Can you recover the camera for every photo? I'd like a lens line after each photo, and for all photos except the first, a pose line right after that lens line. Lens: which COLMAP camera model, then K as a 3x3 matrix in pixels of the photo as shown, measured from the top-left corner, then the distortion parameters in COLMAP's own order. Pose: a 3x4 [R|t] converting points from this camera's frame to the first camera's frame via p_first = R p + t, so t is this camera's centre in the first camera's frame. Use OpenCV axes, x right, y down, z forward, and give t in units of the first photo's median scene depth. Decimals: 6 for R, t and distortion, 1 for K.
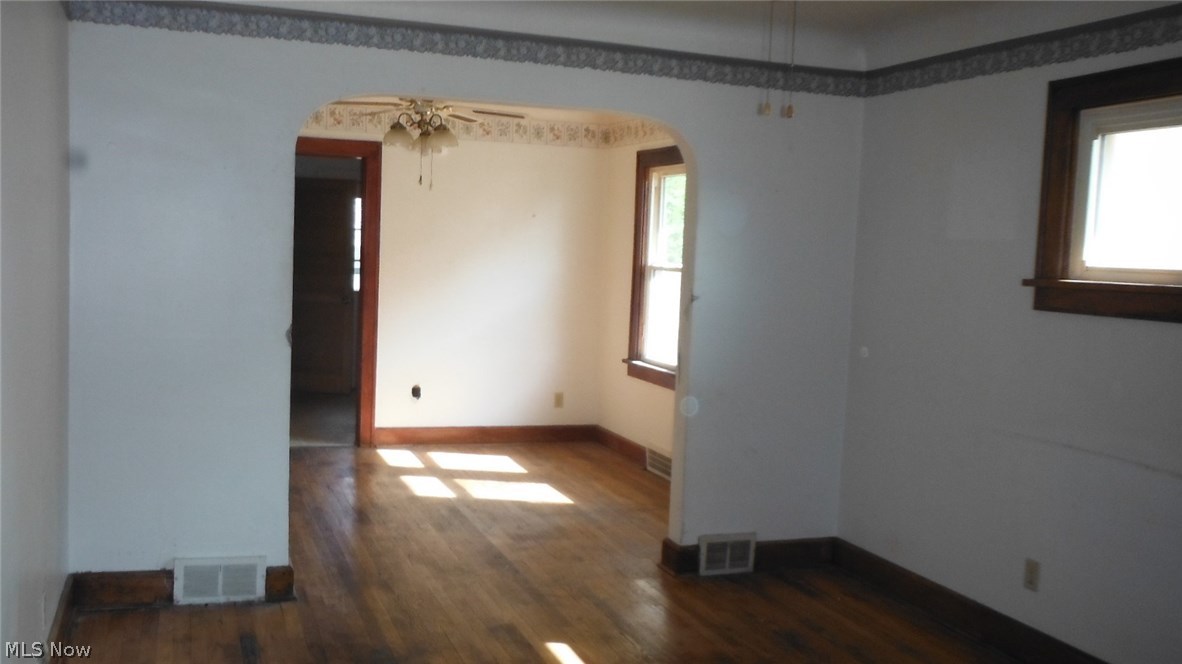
lens RADIAL K [[1070.2, 0, 591.0], [0, 1070.2, 332.0], [0, 0, 1]] dist [0.014313, 0.012075]
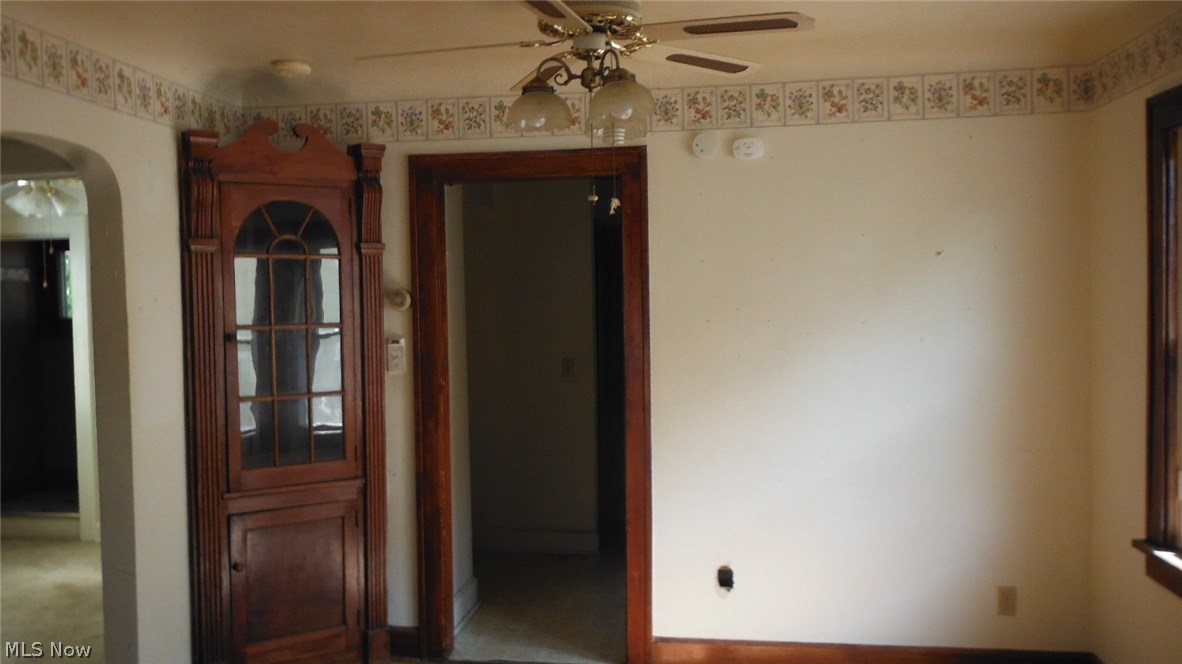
lens RADIAL K [[1070.2, 0, 591.0], [0, 1070.2, 332.0], [0, 0, 1]] dist [0.014313, 0.012075]
pose [[0.880396, -0.038541, -0.472670, 0.046844], [0.016655, 0.998590, -0.050403, -0.046468], [0.473946, 0.036502, 0.879797, 0.463941]]
